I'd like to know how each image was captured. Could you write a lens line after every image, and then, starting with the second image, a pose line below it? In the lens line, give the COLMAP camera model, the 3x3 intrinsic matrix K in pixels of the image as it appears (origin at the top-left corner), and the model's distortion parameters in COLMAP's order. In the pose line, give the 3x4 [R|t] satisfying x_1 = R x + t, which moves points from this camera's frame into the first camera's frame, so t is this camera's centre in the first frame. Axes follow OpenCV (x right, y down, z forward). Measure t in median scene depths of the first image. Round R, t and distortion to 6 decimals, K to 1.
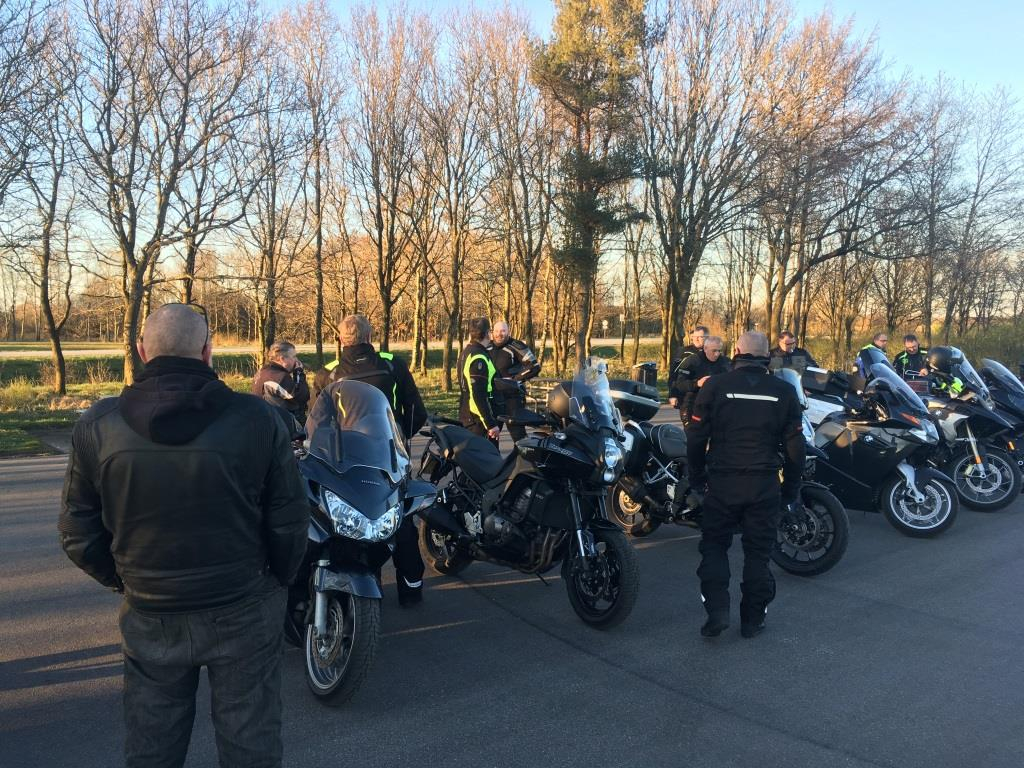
lens RADIAL K [[868.4, 0, 509.8], [0, 868.4, 383.7], [0, 0, 1]] dist [0.076244, -0.088525]
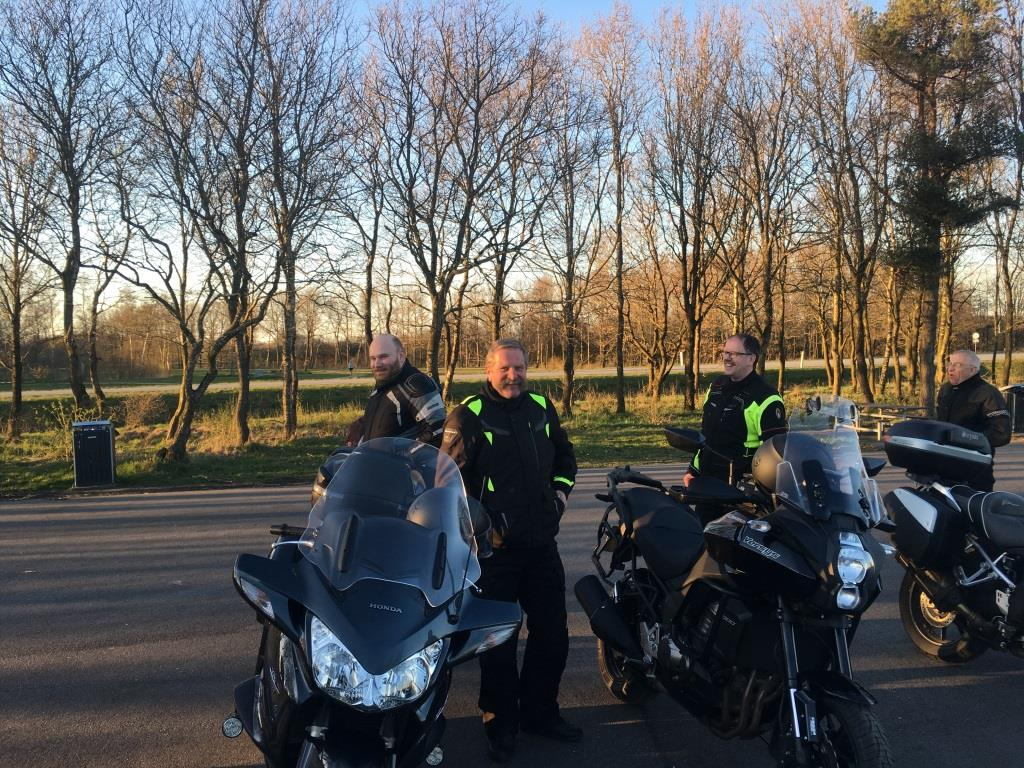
lens RADIAL K [[868.4, 0, 509.8], [0, 868.4, 383.7], [0, 0, 1]] dist [0.076244, -0.088525]
pose [[0.928072, -0.008934, -0.372294, 0.026907], [0.000027, 0.999714, -0.023924, -0.005343], [0.372401, 0.022193, 0.927807, 0.078604]]
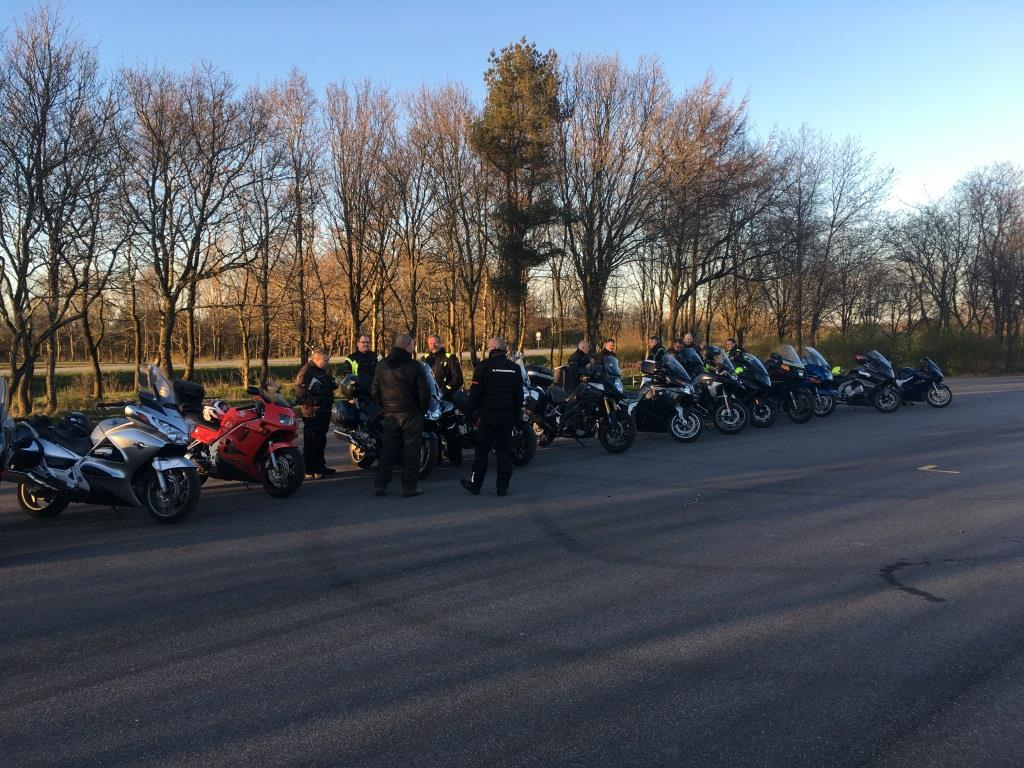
lens RADIAL K [[869.2, 0, 515.1], [0, 869.2, 384.7], [0, 0, 1]] dist [0.075095, 0.002665]
pose [[0.996638, -0.021342, 0.079099, -0.019325], [0.022393, 0.999672, -0.012417, 0.018846], [-0.078808, 0.014146, 0.996789, -0.279148]]
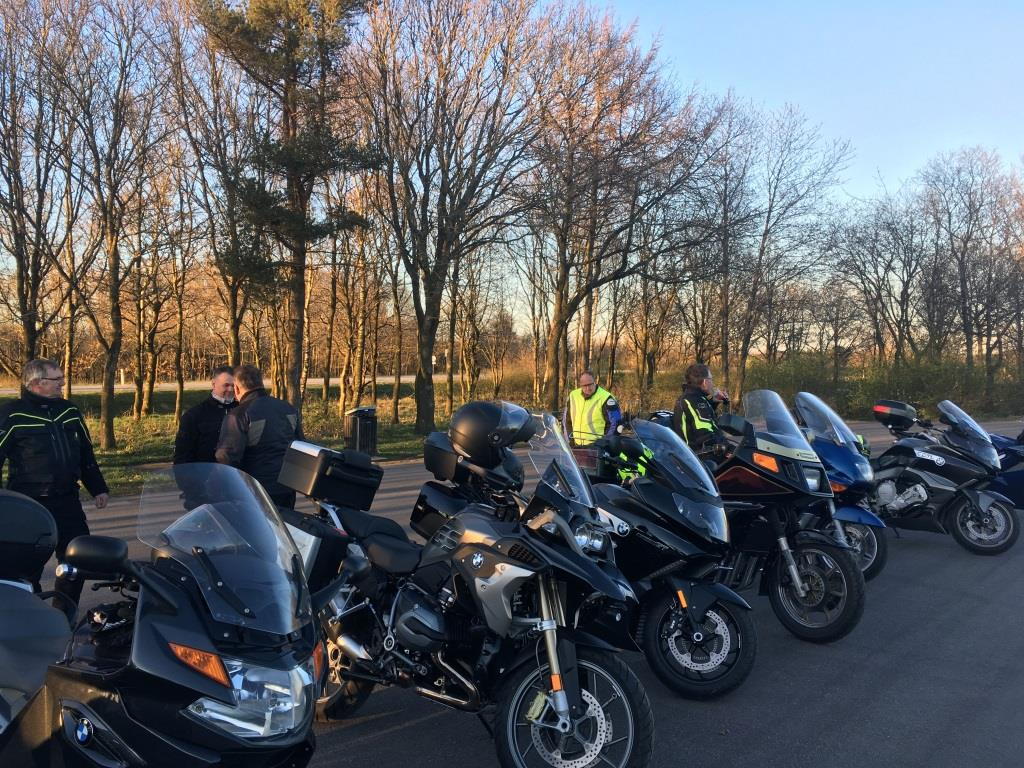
lens RADIAL K [[868.4, 0, 509.8], [0, 868.4, 383.7], [0, 0, 1]] dist [0.076244, -0.088525]
pose [[0.986043, -0.010861, 0.166135, 0.158431], [0.017728, 0.999046, -0.039910, -0.012392], [-0.165543, 0.042298, 0.985295, 0.213884]]
